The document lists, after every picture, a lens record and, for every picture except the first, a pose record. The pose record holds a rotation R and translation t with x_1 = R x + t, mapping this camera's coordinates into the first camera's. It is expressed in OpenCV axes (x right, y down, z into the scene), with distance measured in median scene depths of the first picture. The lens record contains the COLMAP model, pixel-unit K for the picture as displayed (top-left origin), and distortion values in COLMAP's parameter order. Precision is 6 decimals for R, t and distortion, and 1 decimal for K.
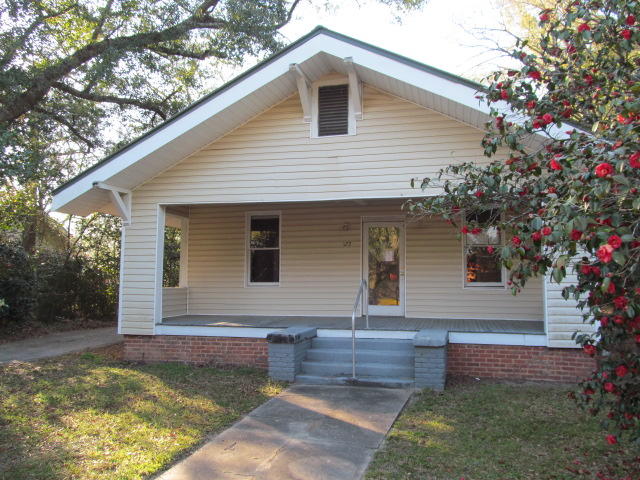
lens RADIAL K [[529.7, 0, 319.8], [0, 529.7, 239.8], [0, 0, 1]] dist [-0.000495, -0.001892]
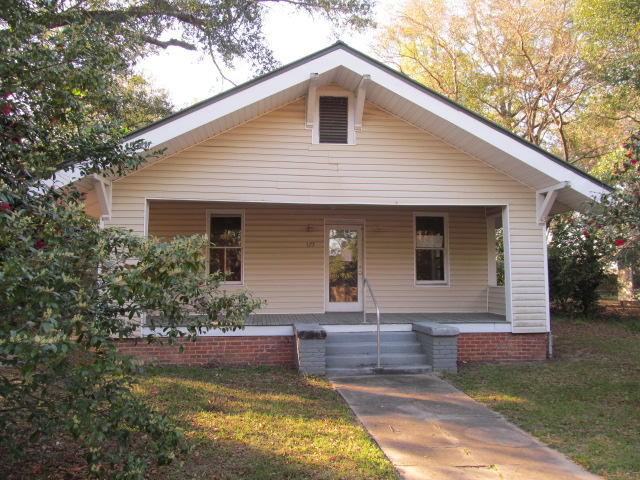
lens RADIAL K [[529.7, 0, 317.7], [0, 529.7, 240.5], [0, 0, 1]] dist [-0.000495, -0.001892]
pose [[0.933544, 0.023552, 0.357690, -0.384796], [-0.024684, 0.999694, -0.001403, 0.000764], [-0.357613, -0.007519, 0.933840, 0.013580]]
